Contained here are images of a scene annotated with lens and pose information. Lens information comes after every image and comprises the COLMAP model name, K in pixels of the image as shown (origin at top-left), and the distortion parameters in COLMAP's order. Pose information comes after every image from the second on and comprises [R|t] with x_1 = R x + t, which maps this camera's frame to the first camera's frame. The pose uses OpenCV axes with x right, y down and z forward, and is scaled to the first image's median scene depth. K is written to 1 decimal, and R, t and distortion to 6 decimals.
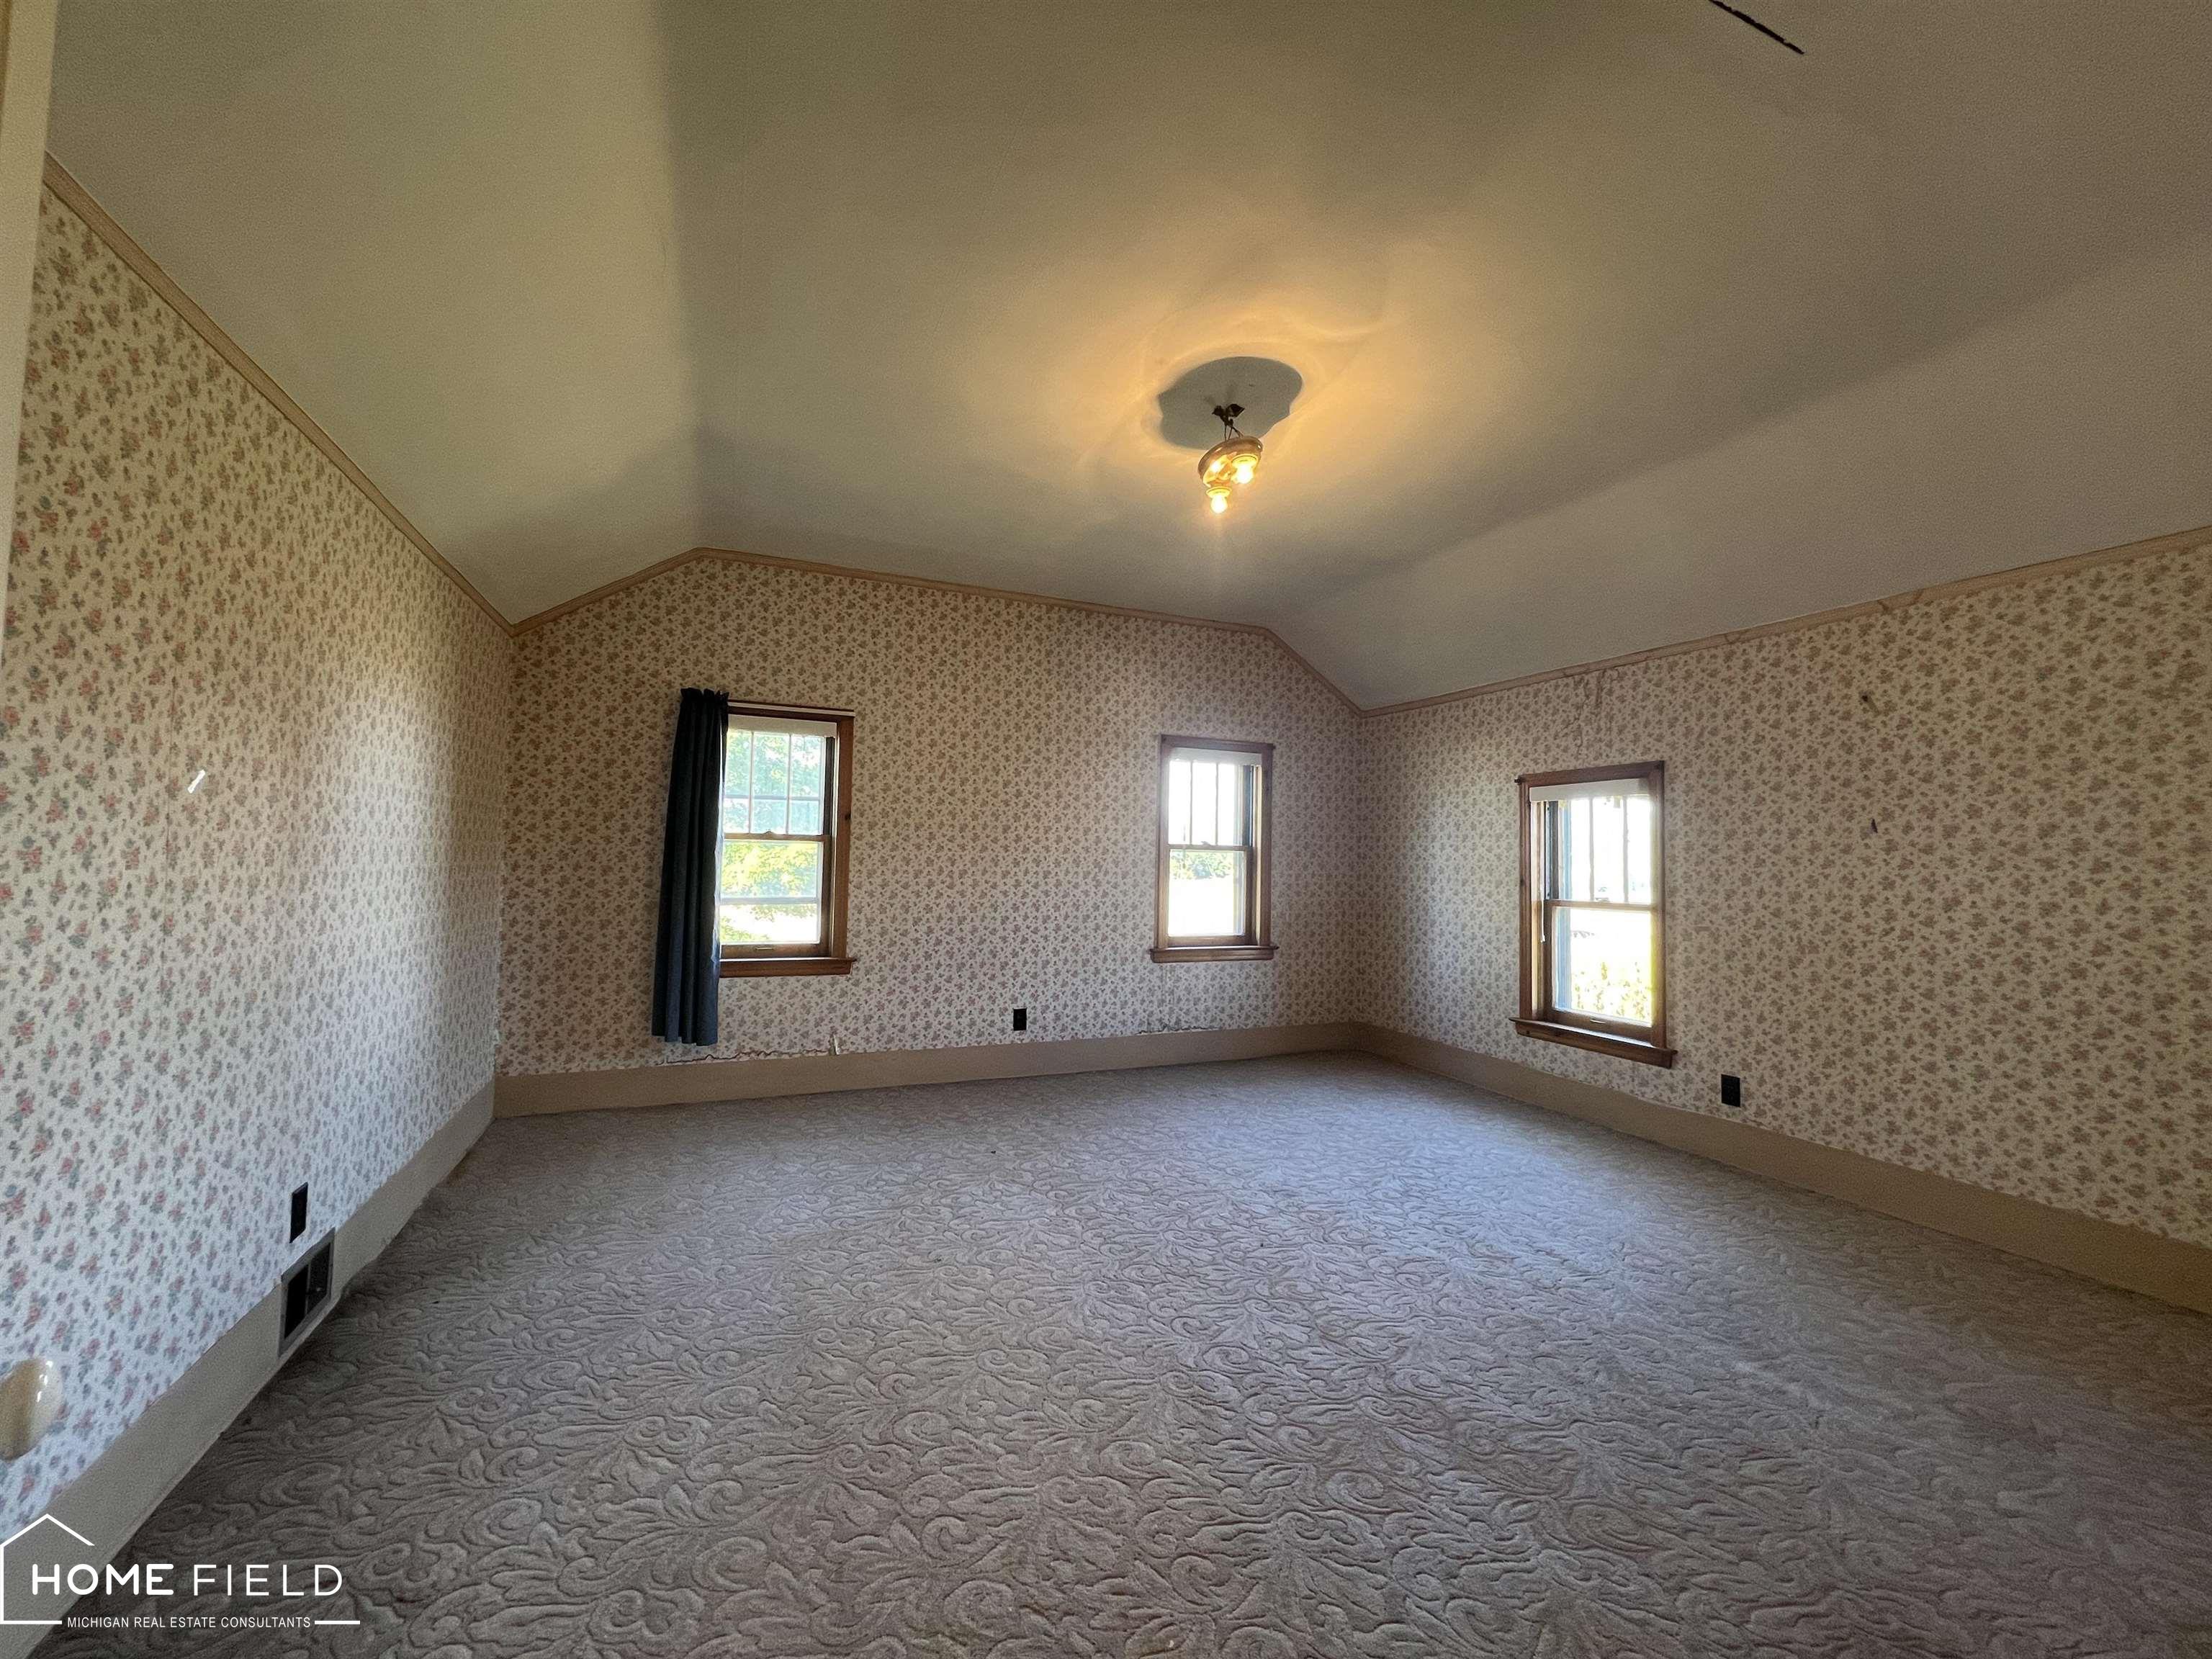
lens RADIAL K [[885.0, 0, 1101.6], [0, 885.0, 825.9], [0, 0, 1]] dist [-0.002298, 0.000518]
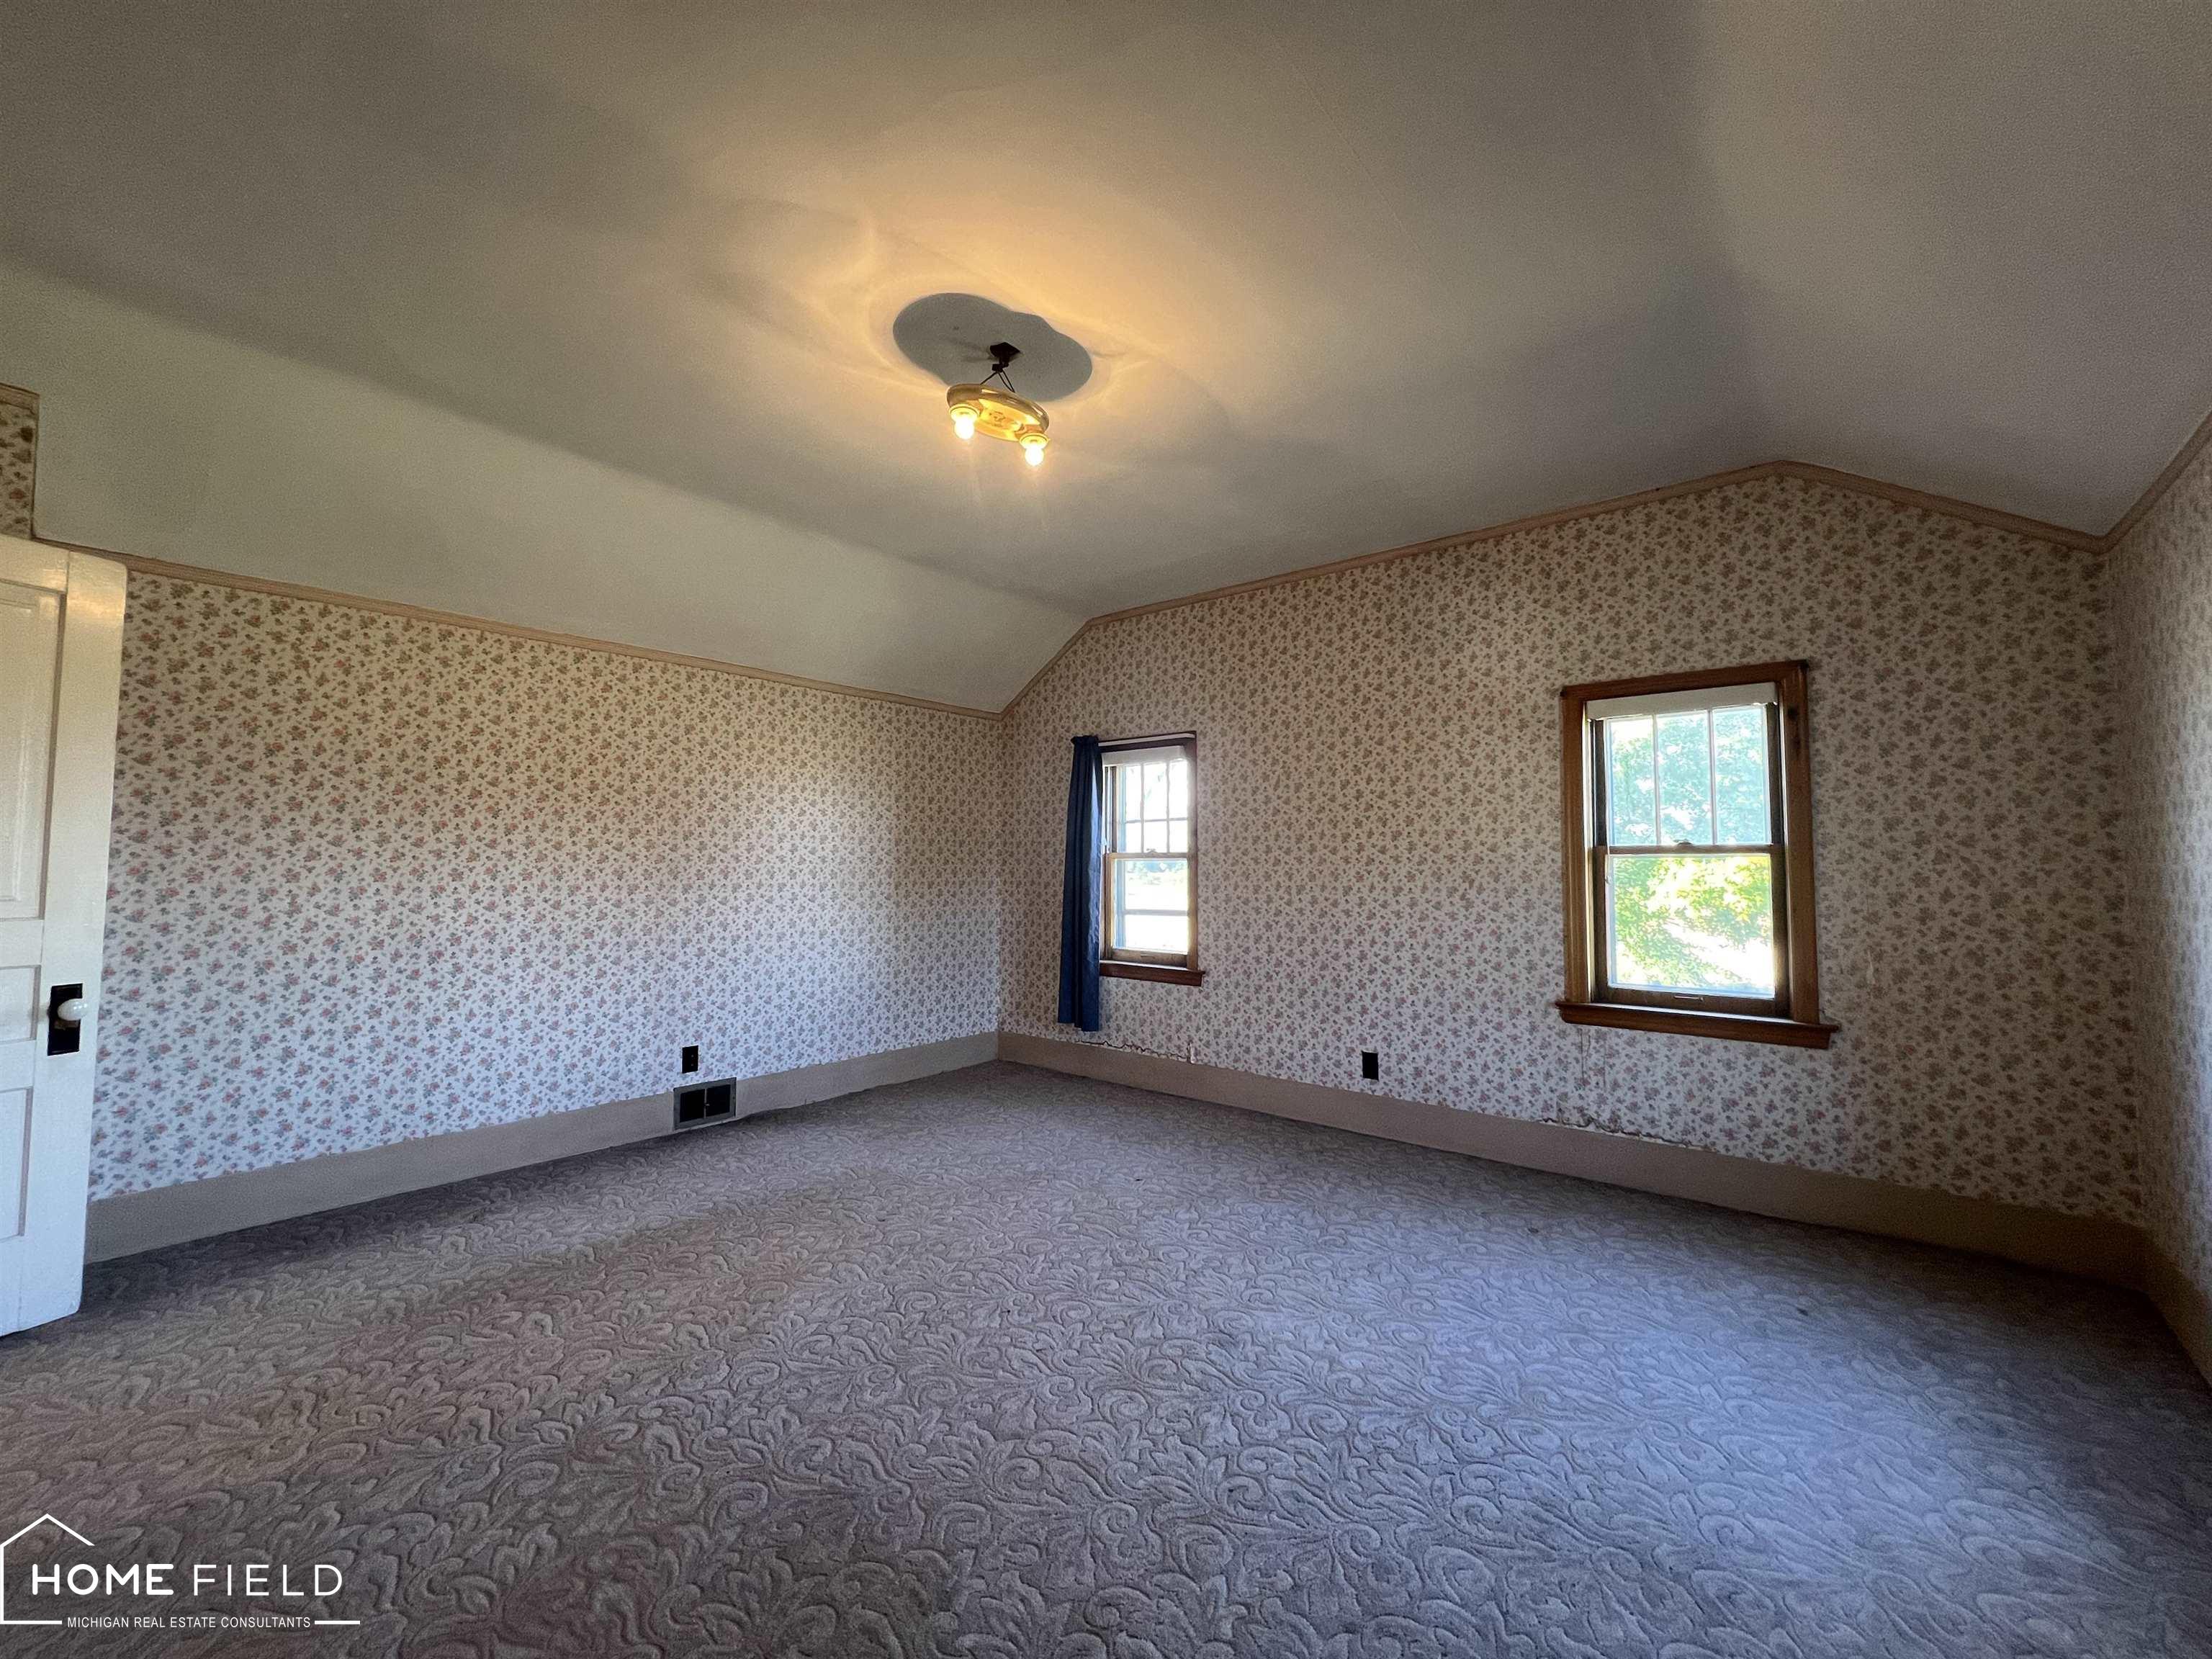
lens RADIAL K [[885.0, 0, 1098.4], [0, 885.0, 825.5], [0, 0, 1]] dist [-0.002298, 0.000518]
pose [[0.459110, -0.060855, -0.886293, 0.587153], [0.038649, 0.998075, -0.048509, 0.026232], [0.887538, -0.011984, 0.460578, 0.426756]]
